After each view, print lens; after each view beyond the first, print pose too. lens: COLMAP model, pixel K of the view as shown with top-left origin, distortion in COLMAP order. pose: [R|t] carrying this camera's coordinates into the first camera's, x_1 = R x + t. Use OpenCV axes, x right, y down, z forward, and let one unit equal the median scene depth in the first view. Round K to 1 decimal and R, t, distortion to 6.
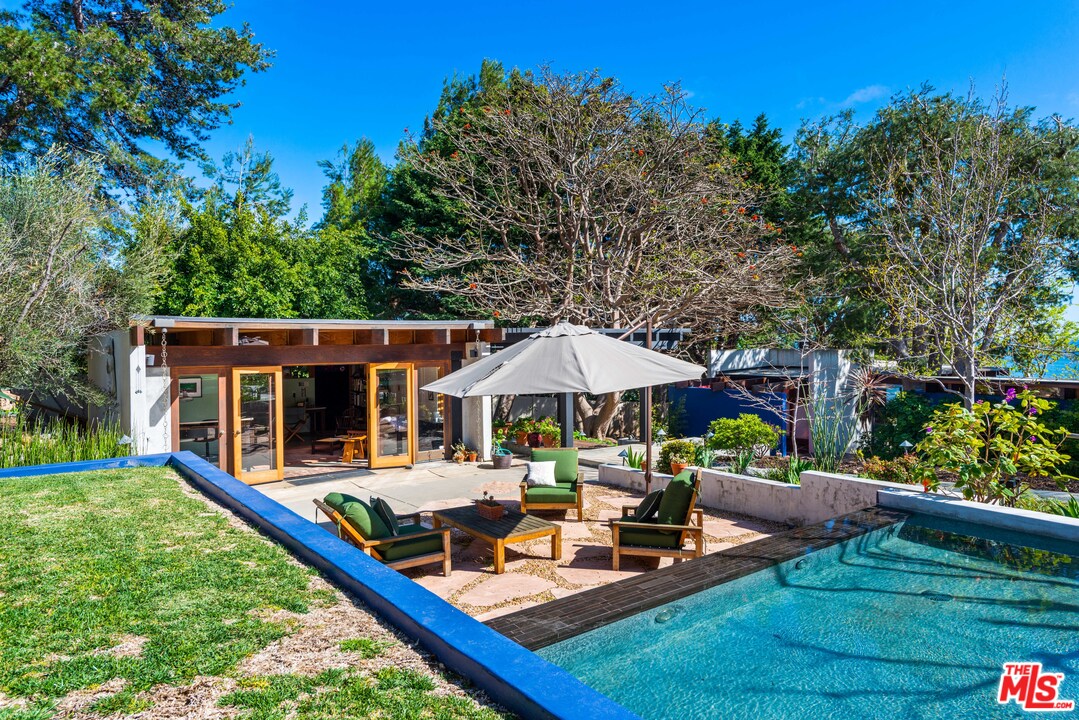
lens RADIAL K [[678.7, 0, 539.5], [0, 678.7, 360.0], [0, 0, 1]] dist [0.026883, 0.000182]
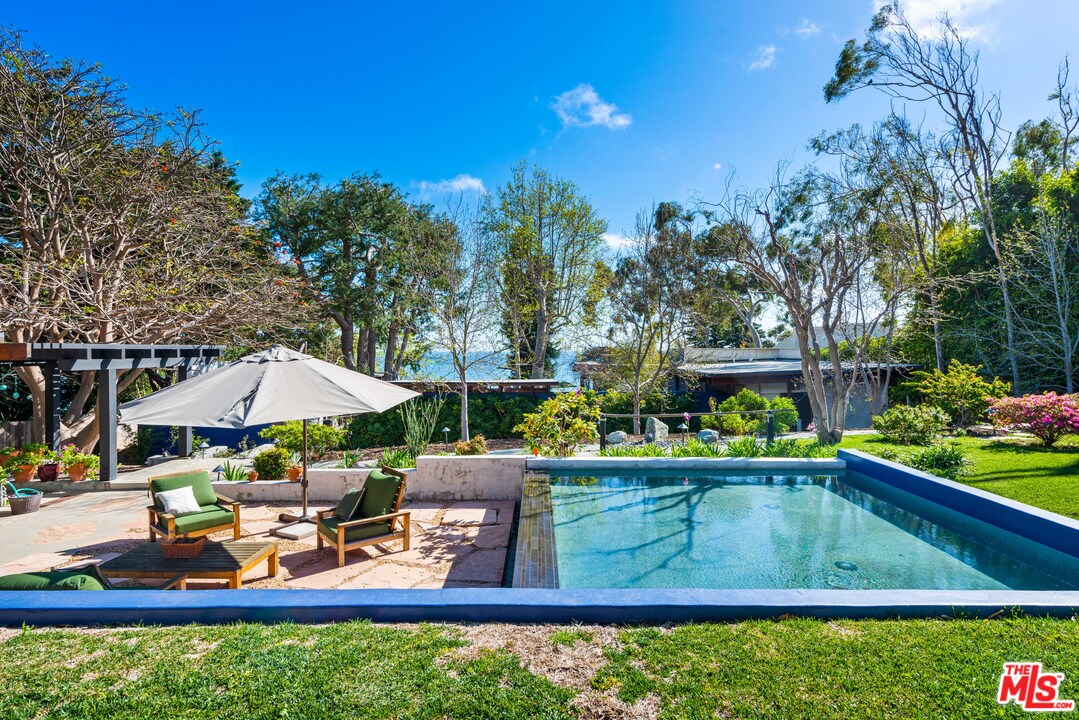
lens RADIAL K [[555.3, 0, 539.5], [0, 555.3, 360.0], [0, 0, 1]] dist [-0.001094, -0.000232]
pose [[0.608868, -0.006989, 0.793241, -0.307872], [0.017182, 0.999843, -0.004379, -0.017943], [-0.793086, 0.016296, 0.608892, 0.128960]]
